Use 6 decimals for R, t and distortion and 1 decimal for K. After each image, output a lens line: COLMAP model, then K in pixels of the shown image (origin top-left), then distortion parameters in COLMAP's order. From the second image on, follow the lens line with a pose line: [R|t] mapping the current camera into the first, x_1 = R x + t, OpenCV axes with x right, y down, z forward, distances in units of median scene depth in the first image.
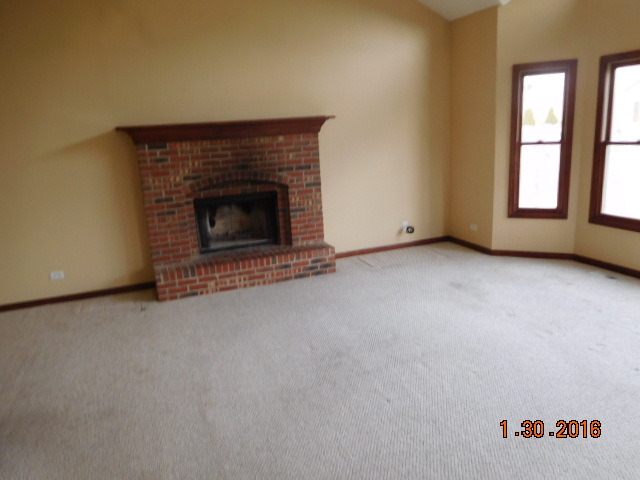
lens RADIAL K [[481.3, 0, 320.0], [0, 481.3, 240.0], [0, 0, 1]] dist [-0.019767, -0.004749]
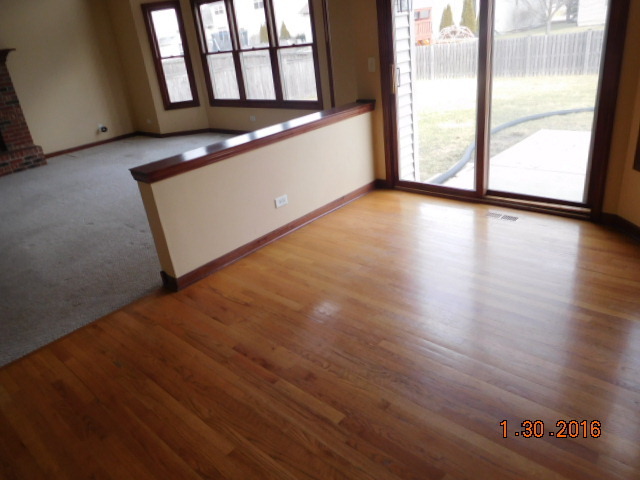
lens RADIAL K [[469.0, 0, 320.0], [0, 469.0, 240.0], [0, 0, 1]] dist [-0.005704, -0.004662]
pose [[0.892567, -0.222488, 0.392203, 0.157779], [0.164947, 0.970613, 0.175224, 0.172942], [-0.419662, -0.091707, 0.903036, -0.580631]]
